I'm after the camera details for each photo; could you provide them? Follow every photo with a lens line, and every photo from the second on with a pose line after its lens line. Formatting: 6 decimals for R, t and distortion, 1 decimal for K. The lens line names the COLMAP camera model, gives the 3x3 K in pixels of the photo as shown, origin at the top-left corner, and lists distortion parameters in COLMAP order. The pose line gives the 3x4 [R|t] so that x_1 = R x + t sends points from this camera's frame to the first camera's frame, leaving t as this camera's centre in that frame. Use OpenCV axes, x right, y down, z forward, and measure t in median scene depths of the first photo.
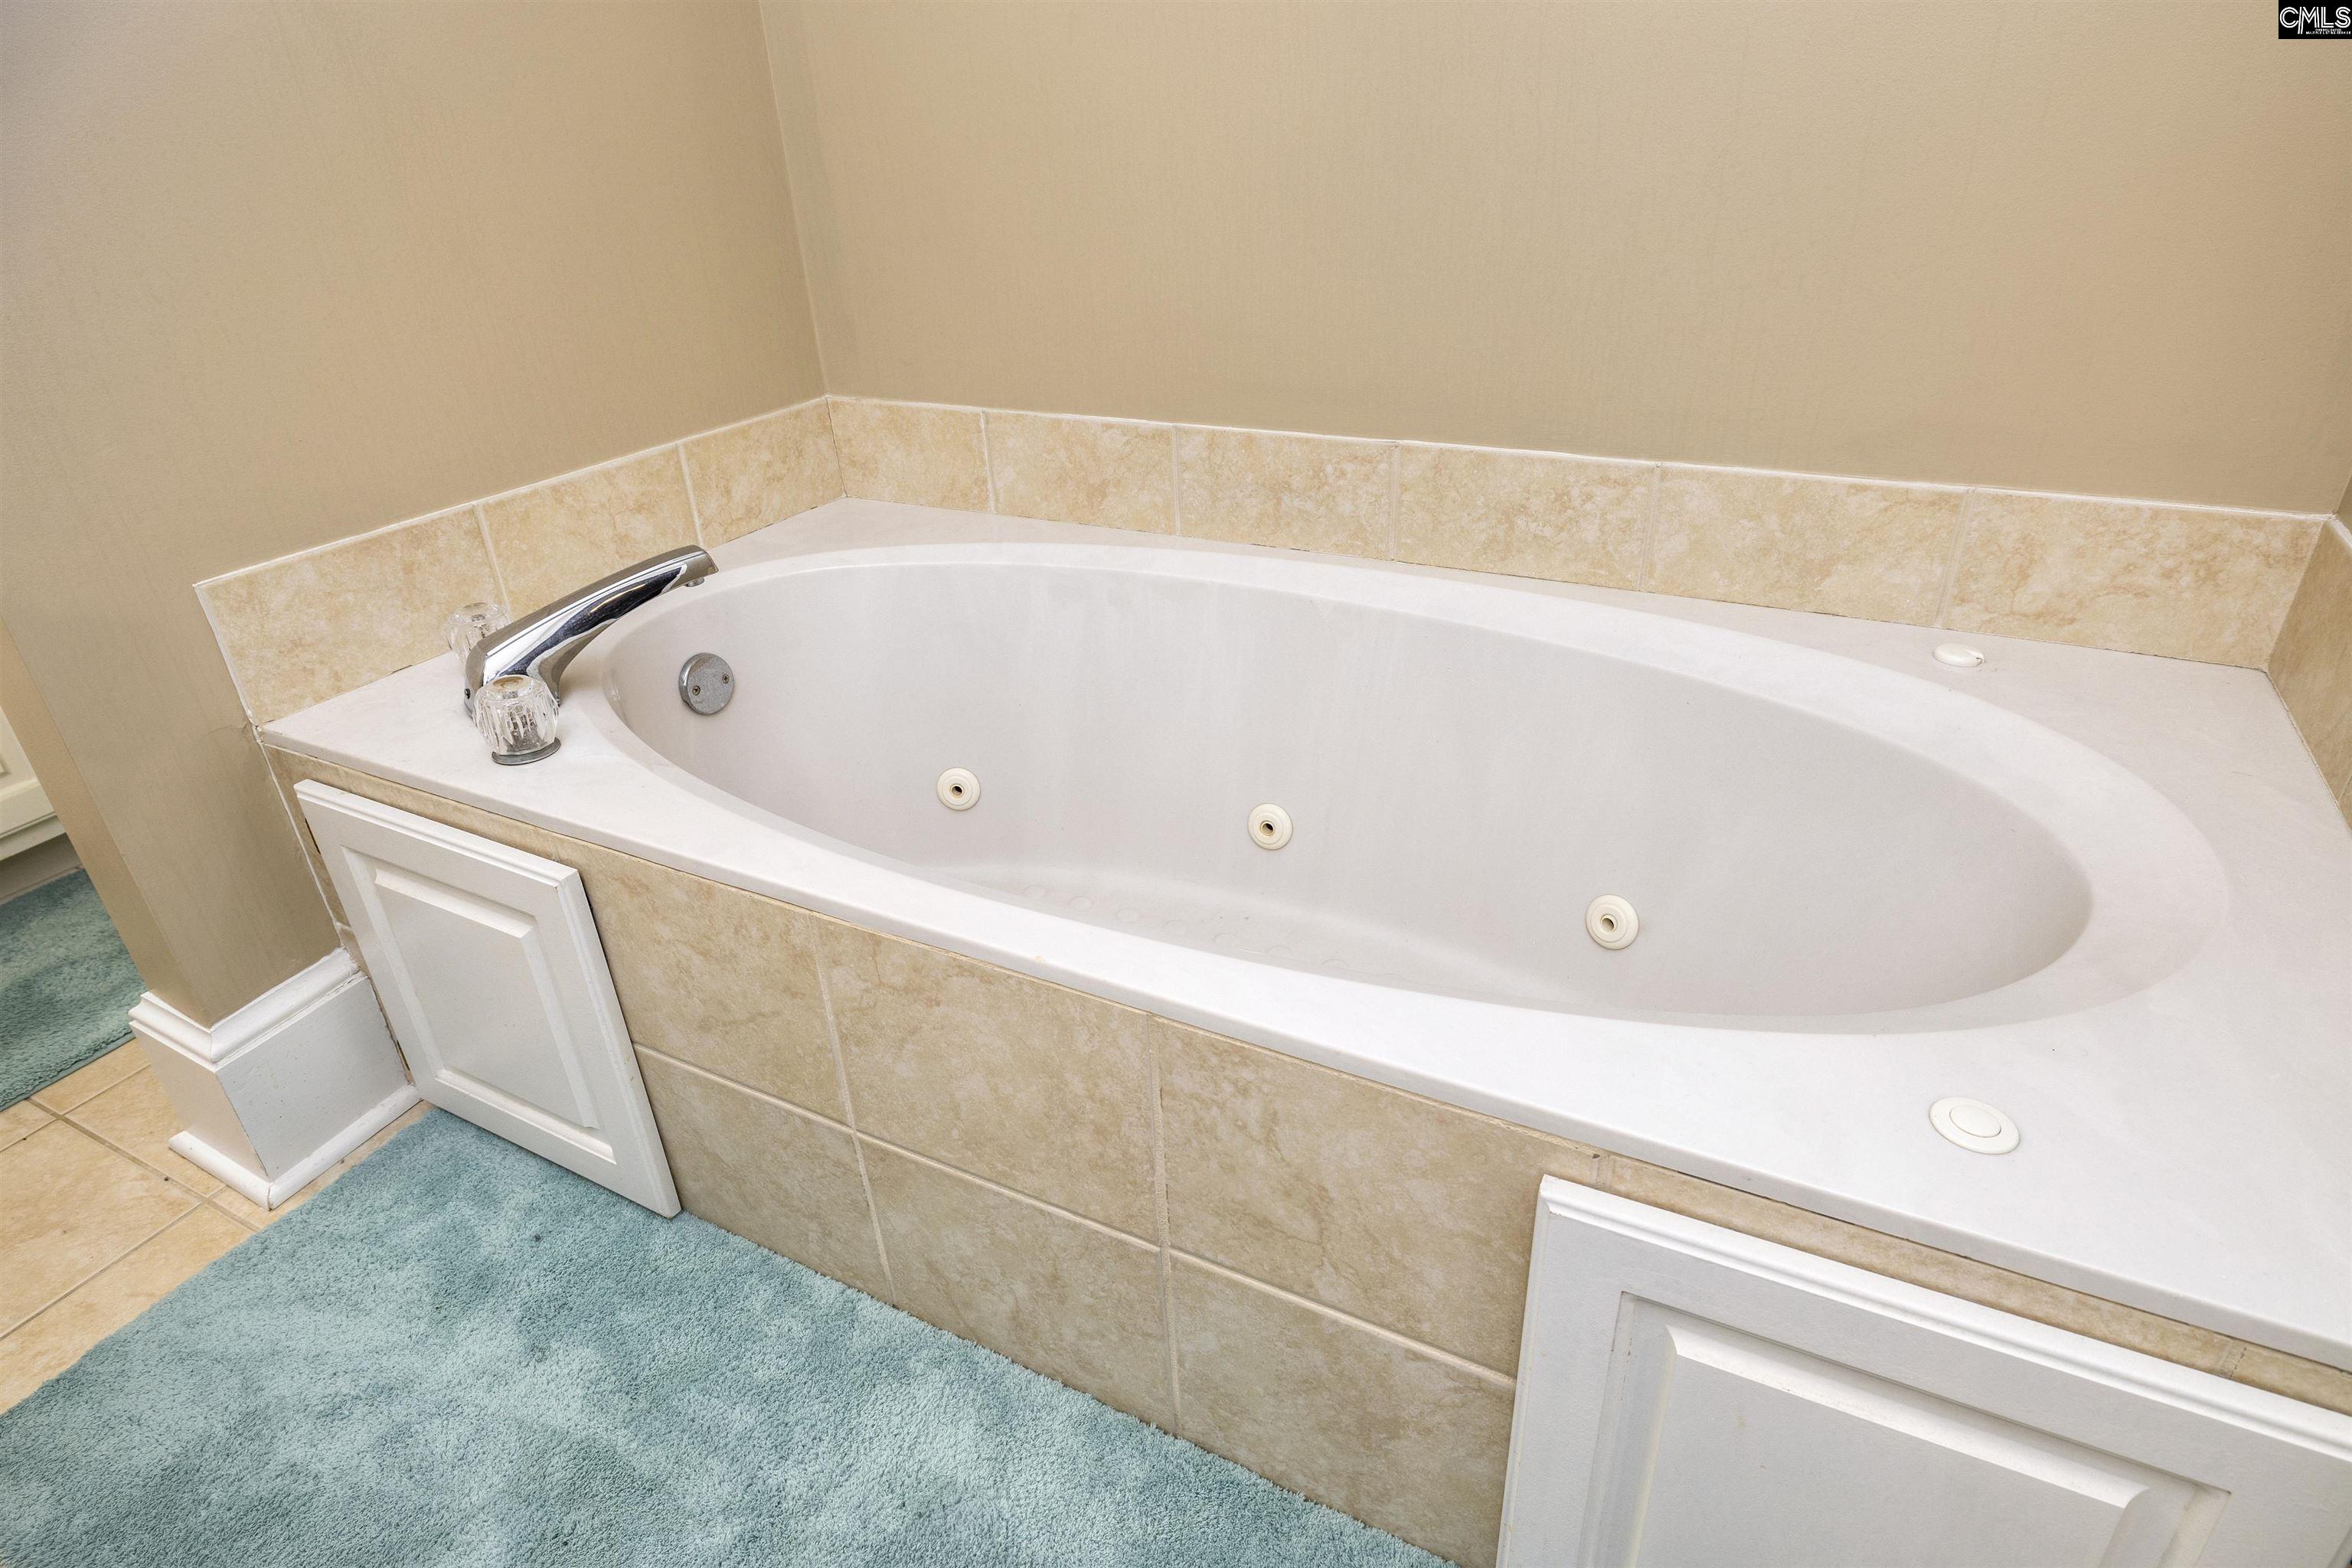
lens RADIAL K [[1271.7, 0, 1176.6], [0, 1271.7, 772.7], [0, 0, 1]] dist [-0.001717, -0.000793]
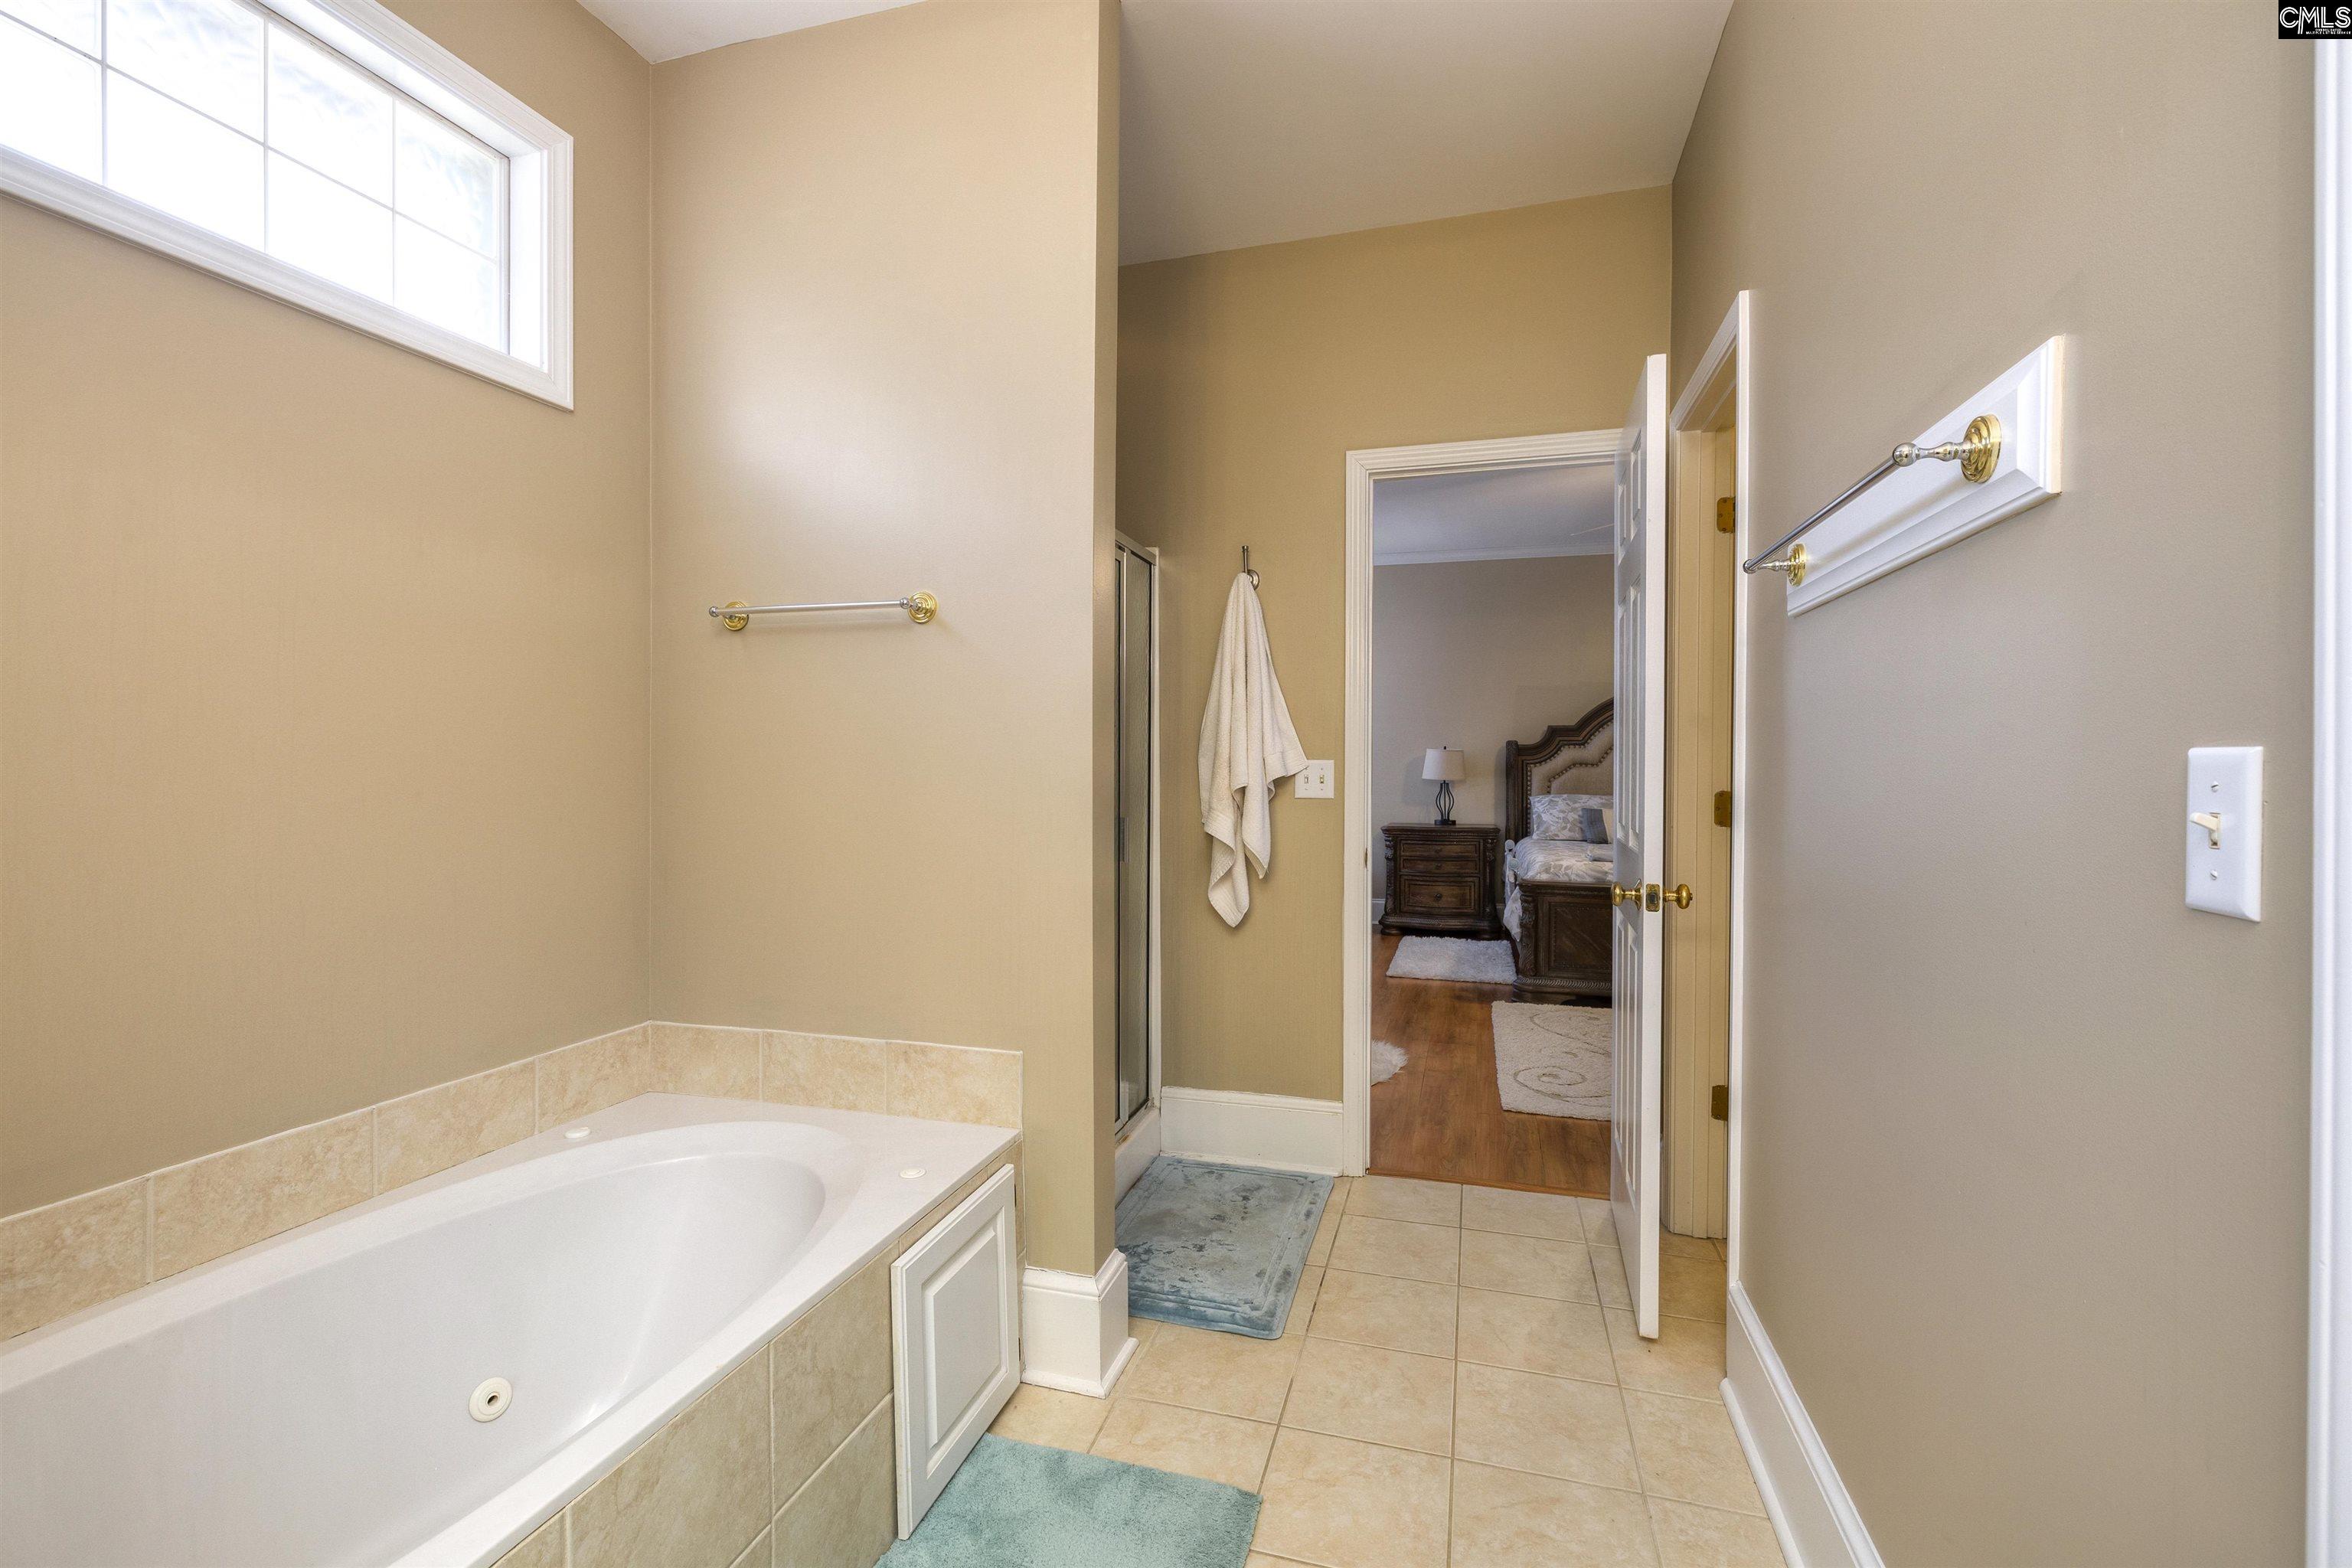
lens RADIAL K [[1019.4, 0, 1163.6], [0, 1019.4, 751.8], [0, 0, 1]] dist [0.001072, -0.000091]
pose [[-0.169198, 0.053276, 0.984141, -0.987326], [0.473373, 0.880216, 0.033734, -0.212011], [-0.864460, 0.471573, -0.174150, 0.207980]]
